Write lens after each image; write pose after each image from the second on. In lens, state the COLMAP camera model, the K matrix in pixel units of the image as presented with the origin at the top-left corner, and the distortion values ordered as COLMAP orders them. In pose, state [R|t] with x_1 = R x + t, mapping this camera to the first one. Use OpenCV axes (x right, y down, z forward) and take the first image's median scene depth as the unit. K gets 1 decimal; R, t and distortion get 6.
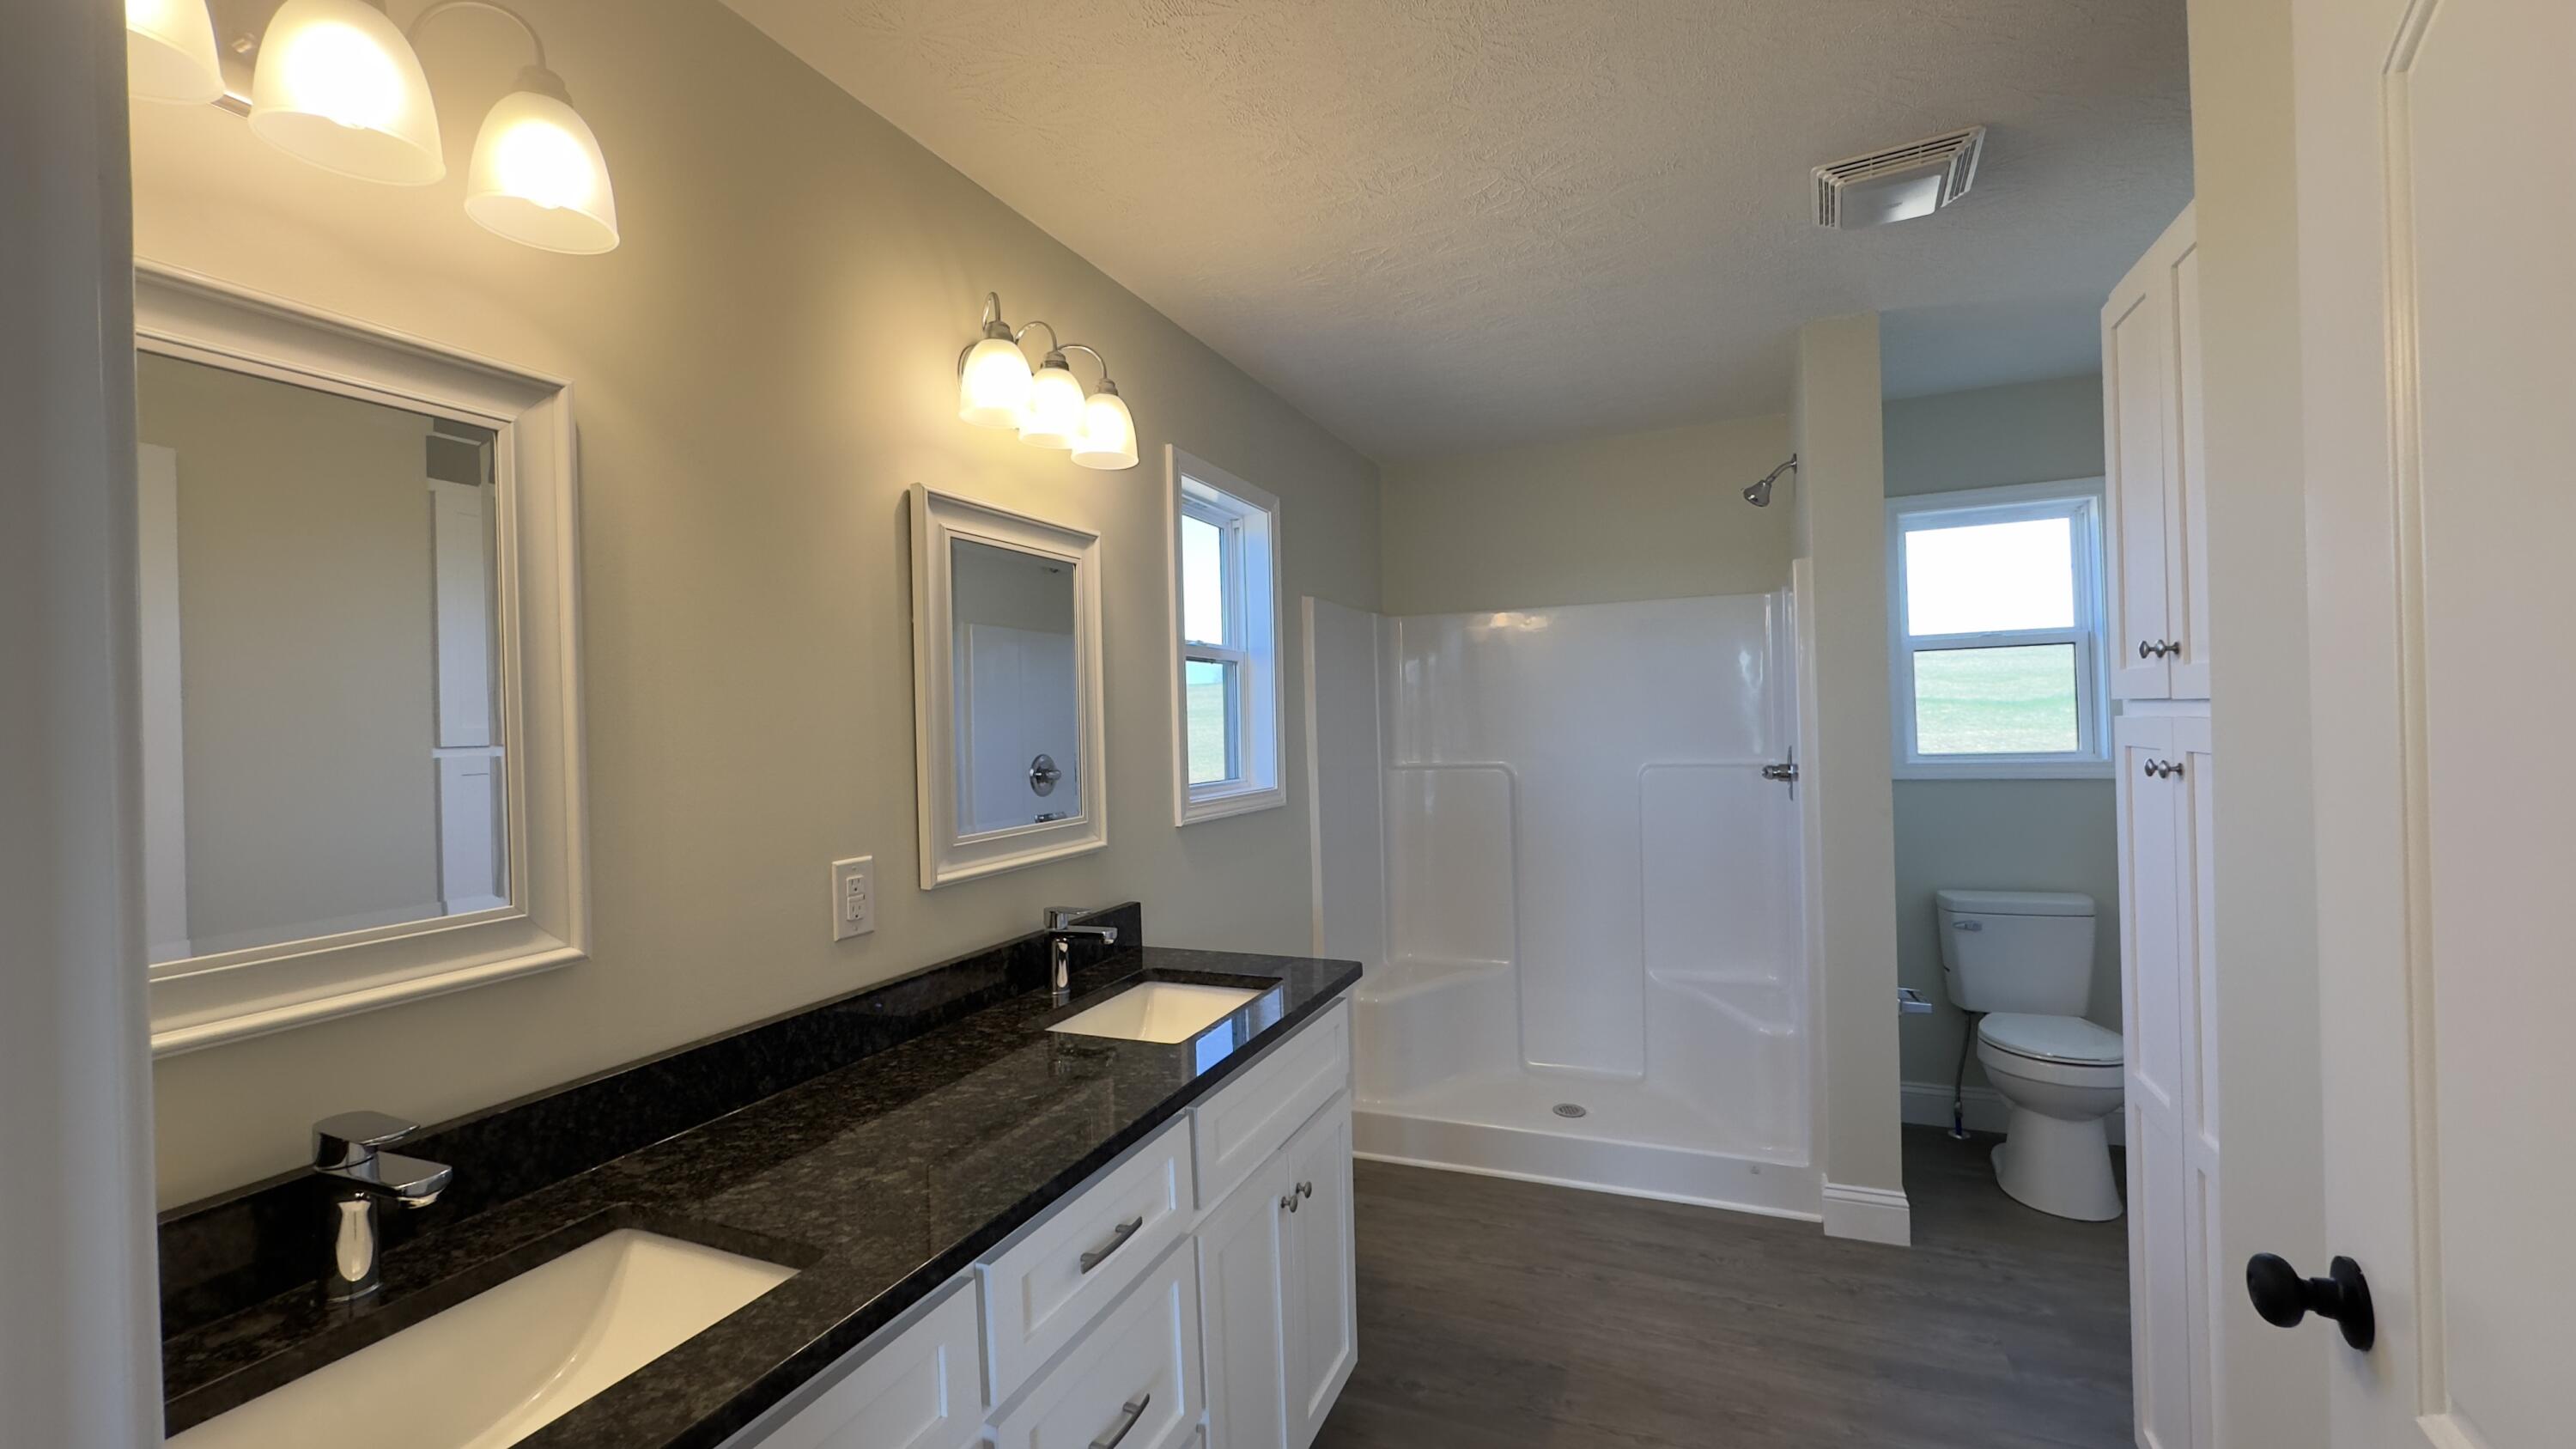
lens RADIAL K [[1034.2, 0, 1285.4], [0, 1034.2, 723.3], [0, 0, 1]] dist [0.001700, 0.000577]
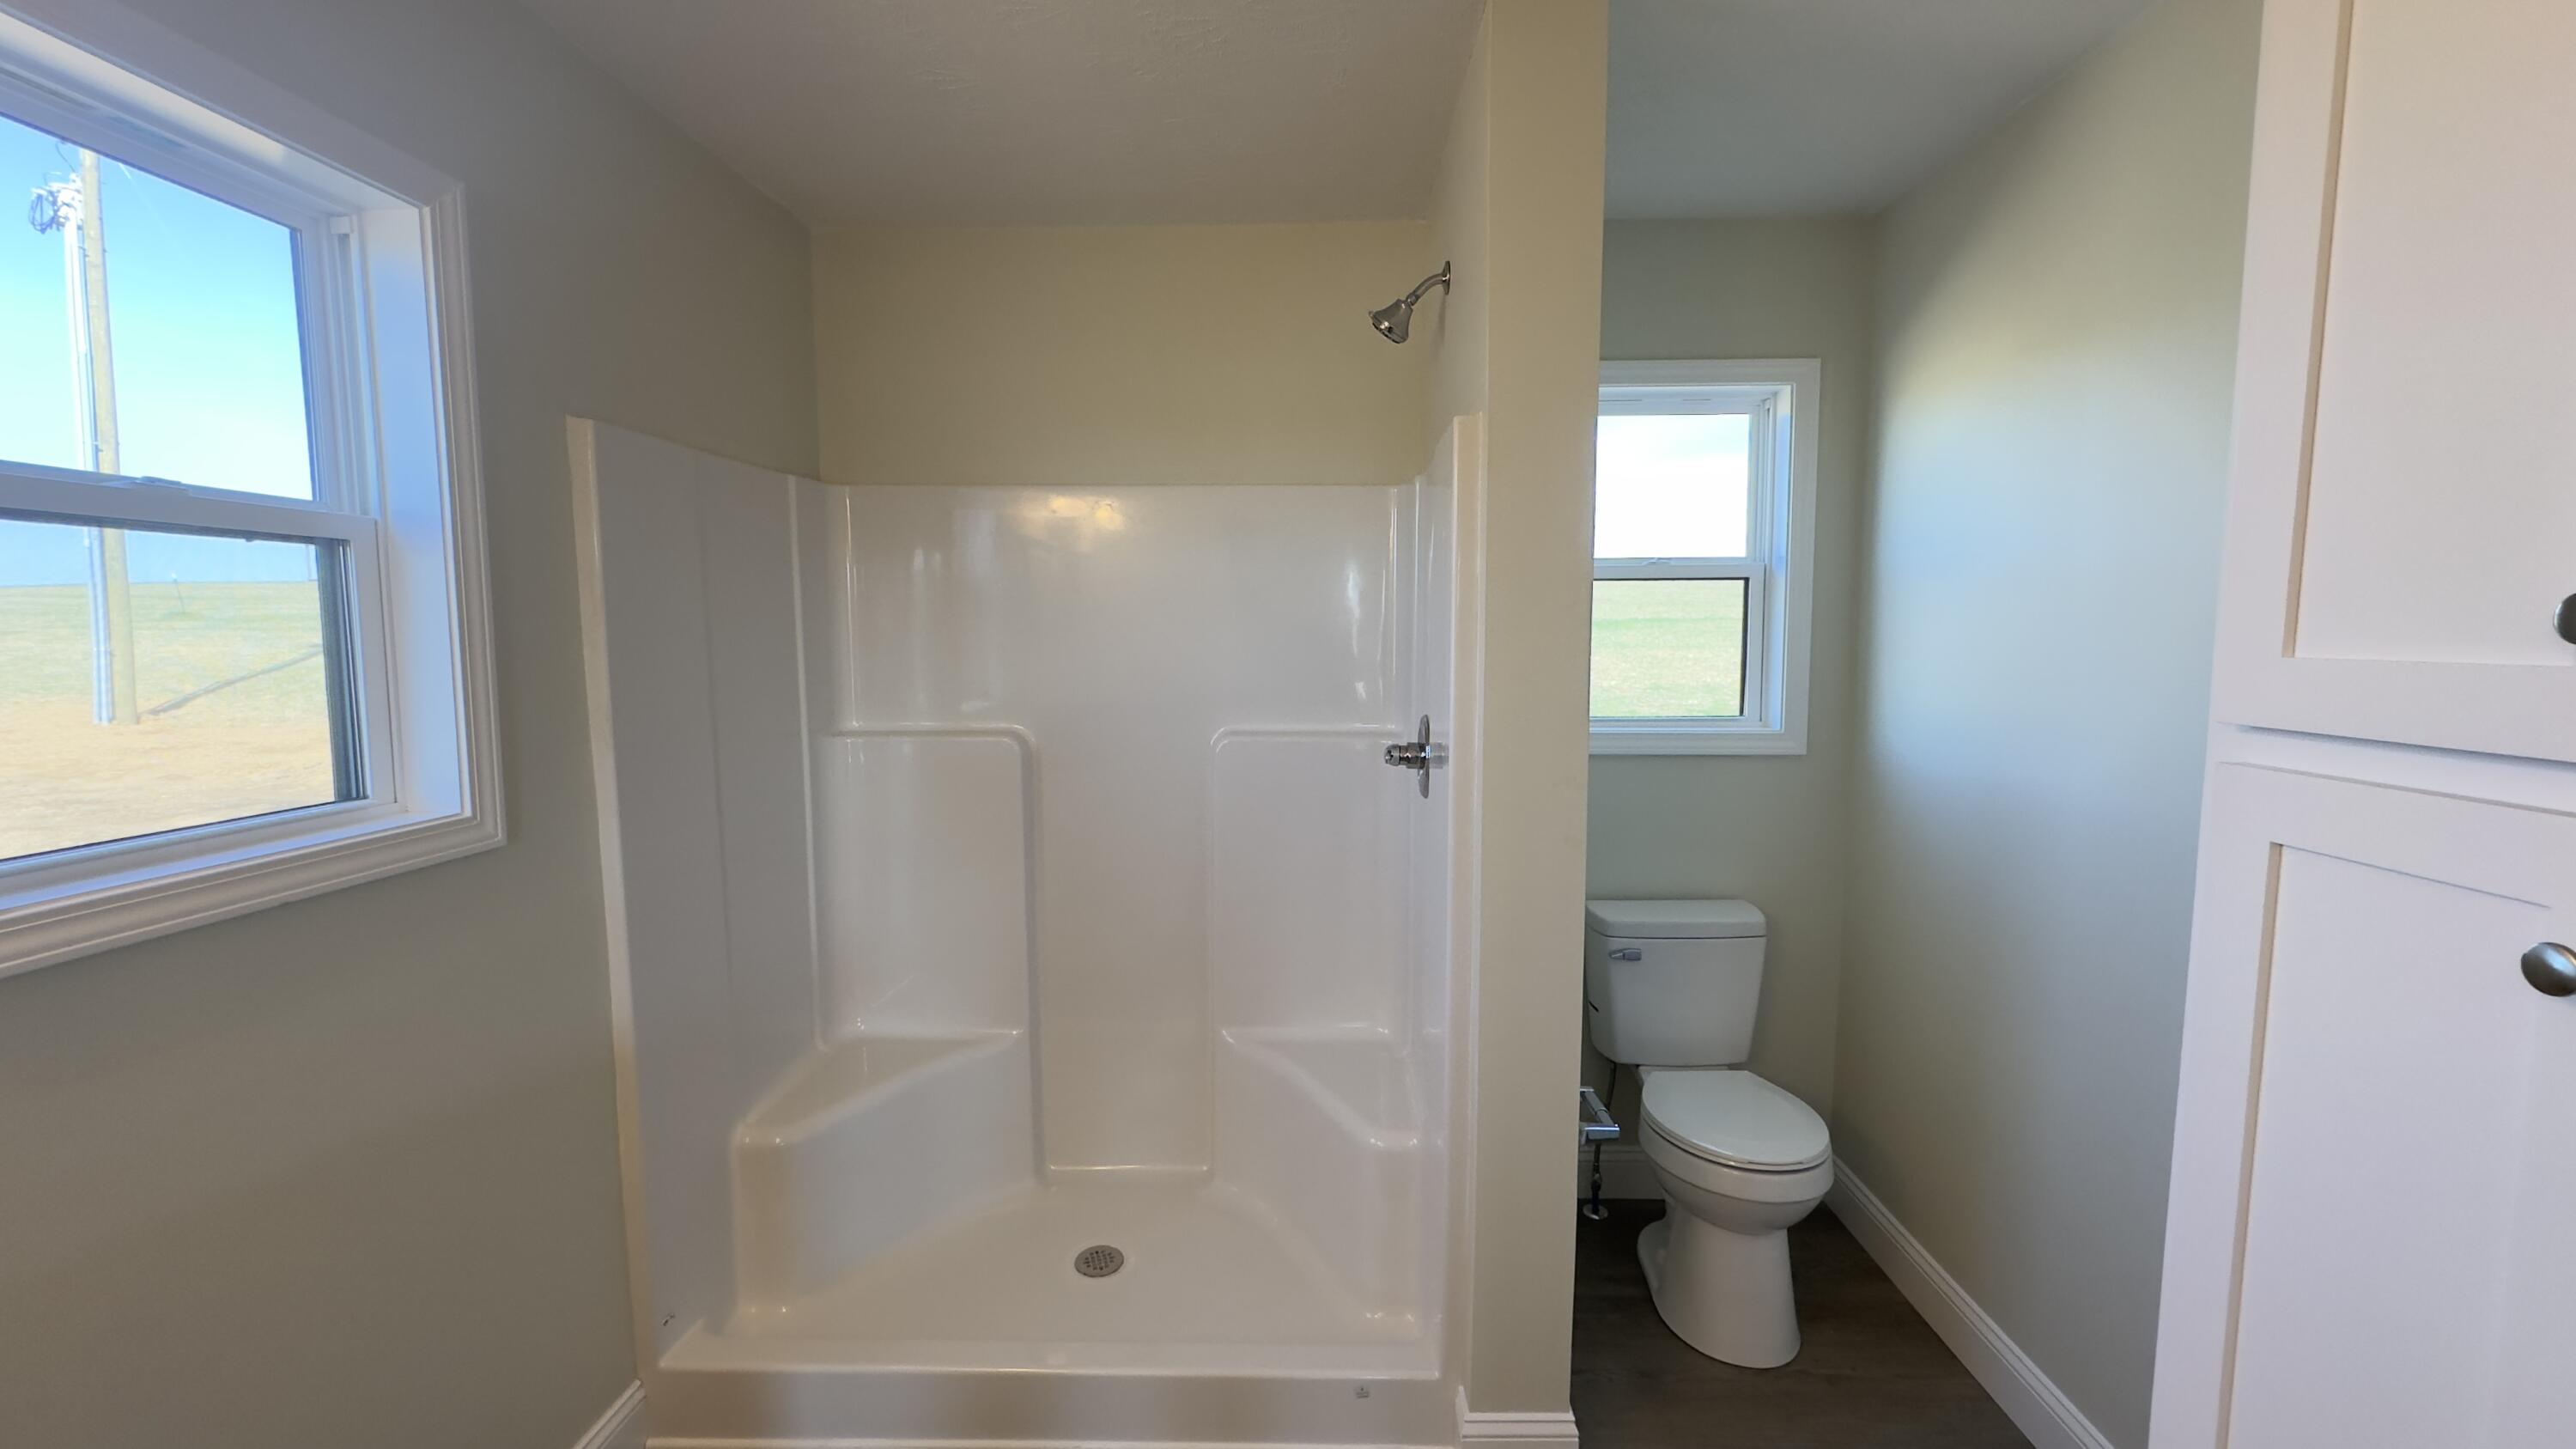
lens RADIAL K [[1034.2, 0, 1282.0], [0, 1034.2, 714.0], [0, 0, 1]] dist [0.001700, 0.000577]
pose [[0.932507, -0.004572, 0.361124, 0.164447], [-0.023414, 0.997051, 0.073083, -0.026266], [-0.360393, -0.076605, 0.929650, 0.419779]]
